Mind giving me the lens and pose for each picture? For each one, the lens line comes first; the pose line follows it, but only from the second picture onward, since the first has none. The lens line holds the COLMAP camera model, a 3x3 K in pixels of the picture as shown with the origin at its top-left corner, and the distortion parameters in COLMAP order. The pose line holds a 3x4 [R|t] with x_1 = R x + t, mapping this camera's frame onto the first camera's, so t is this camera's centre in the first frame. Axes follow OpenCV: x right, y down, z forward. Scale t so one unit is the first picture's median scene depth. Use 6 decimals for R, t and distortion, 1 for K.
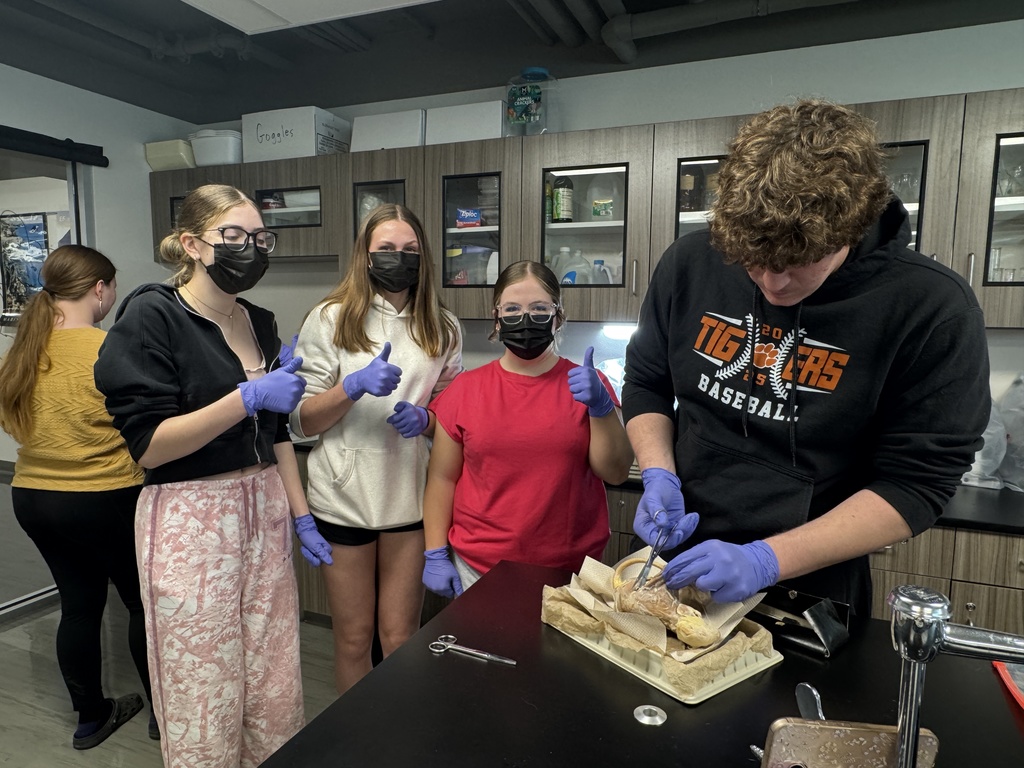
lens RADIAL K [[676.9, 0, 508.7], [0, 676.9, 390.0], [0, 0, 1]] dist [-0.007212, 0.000362]
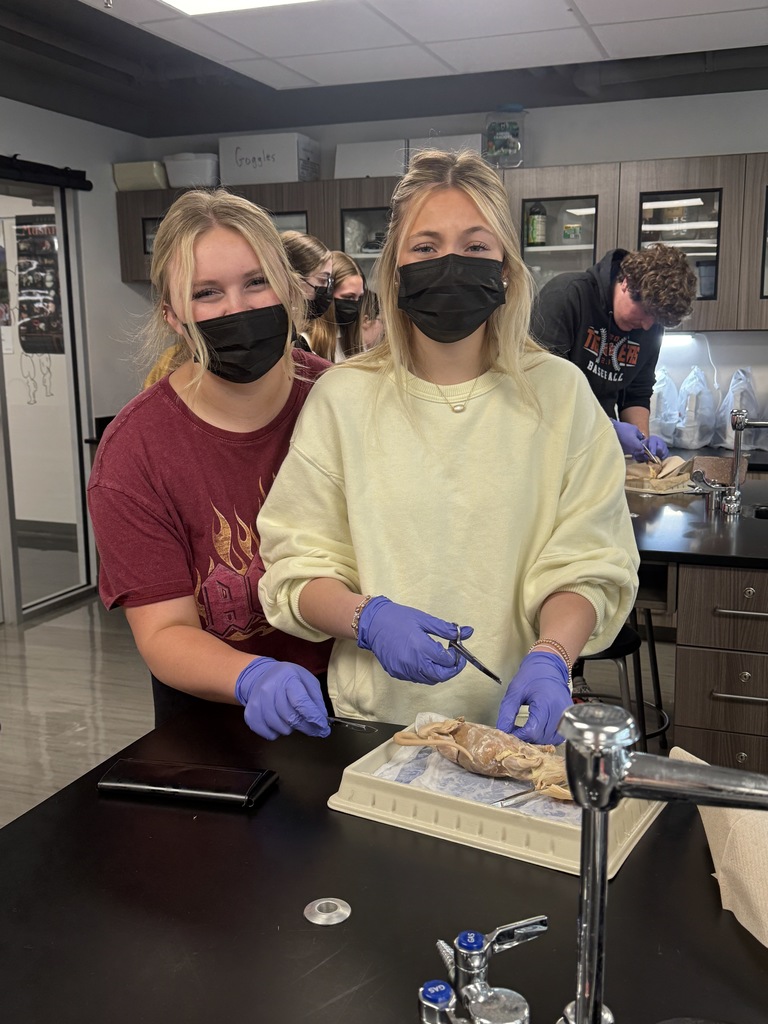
lens RADIAL K [[1070.3, 0, 385.7], [0, 1070.3, 510.7], [0, 0, 1]] dist [-0.073288, 0.000000]
pose [[0.999064, -0.013494, 0.041087, -0.234156], [0.011290, 0.998509, 0.053411, 0.080809], [-0.041747, -0.052898, 0.997727, -0.700272]]
